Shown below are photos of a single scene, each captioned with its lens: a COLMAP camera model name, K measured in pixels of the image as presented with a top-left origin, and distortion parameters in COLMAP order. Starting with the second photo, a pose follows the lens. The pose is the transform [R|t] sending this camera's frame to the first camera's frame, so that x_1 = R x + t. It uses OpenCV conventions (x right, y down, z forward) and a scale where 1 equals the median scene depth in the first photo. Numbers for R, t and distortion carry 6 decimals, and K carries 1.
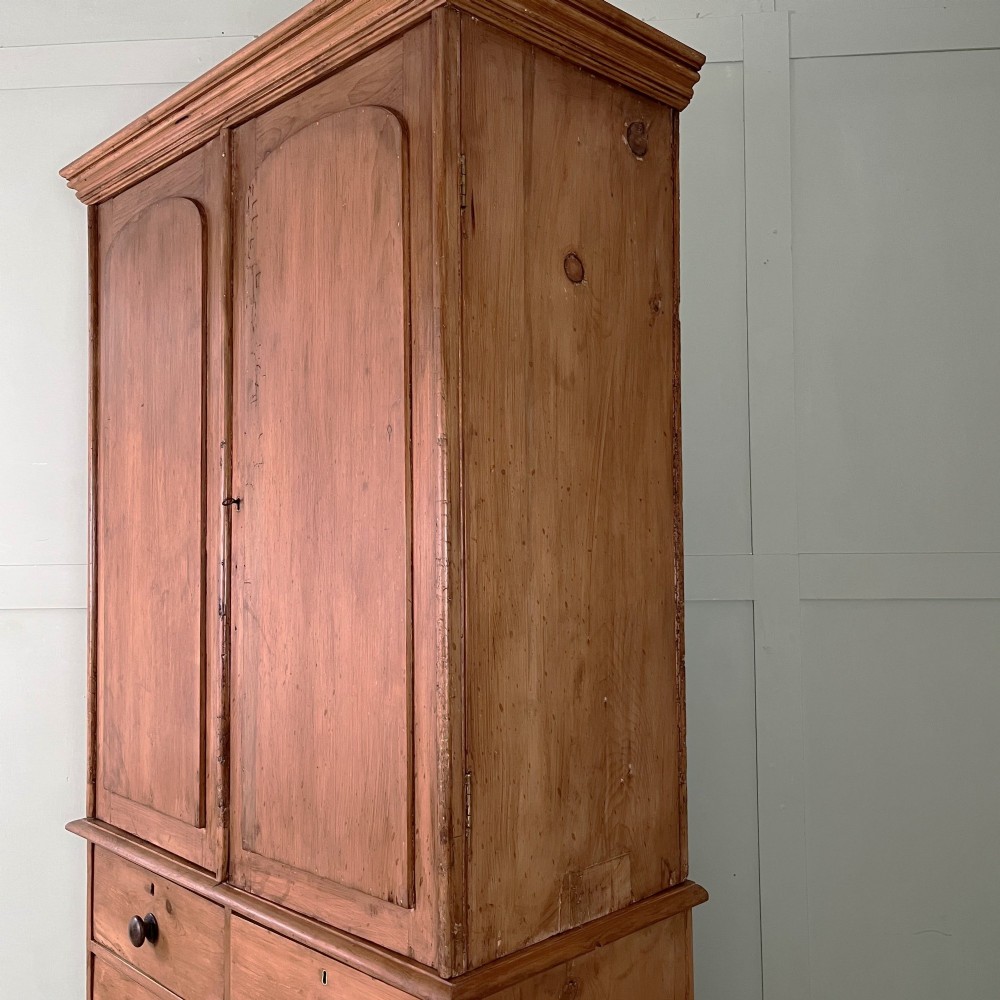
lens RADIAL K [[1047.1, 0, 496.0], [0, 1047.1, 498.6], [0, 0, 1]] dist [0.033693, -0.036920]
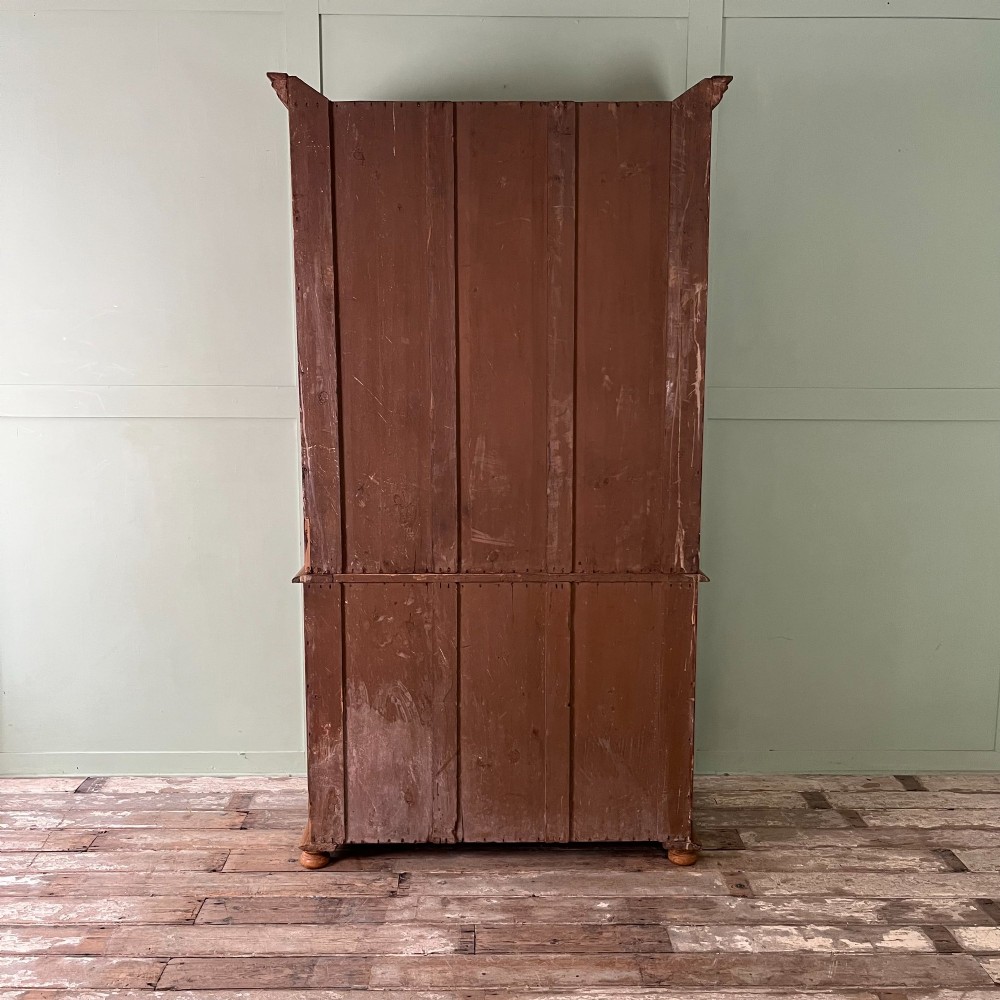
lens RADIAL K [[1002.6, 0, 501.4], [0, 1002.6, 501.9], [0, 0, 1]] dist [0.029719, -0.018492]
pose [[0.669218, -0.090378, 0.737549, -1.653979], [-0.036879, 0.987313, 0.154446, -0.003148], [-0.742150, -0.130558, 0.657394, -0.092120]]
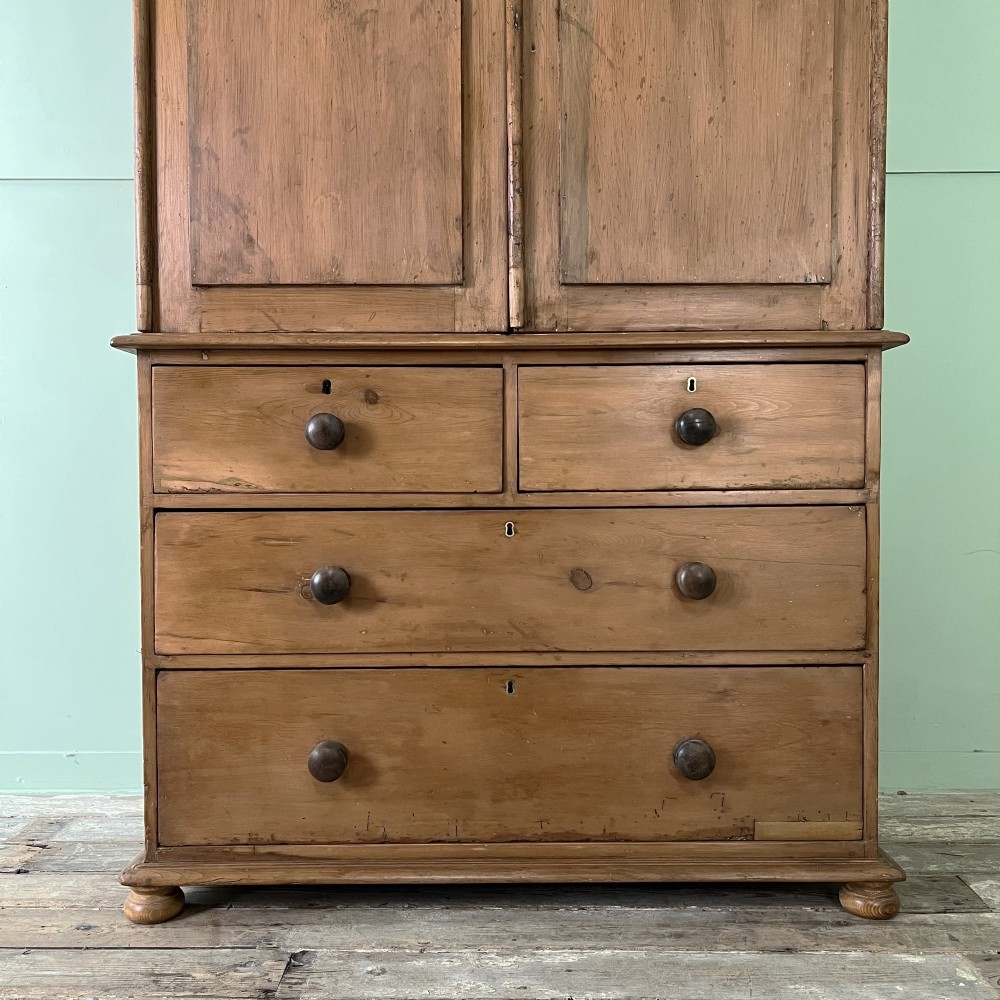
lens RADIAL K [[1002.6, 0, 501.4], [0, 1002.6, 501.9], [0, 0, 1]] dist [0.029719, -0.018492]
pose [[0.688924, -0.014324, 0.724692, -0.988215], [-0.028323, 0.998509, 0.046661, 0.519609], [-0.724280, -0.052671, 0.687491, 0.446945]]
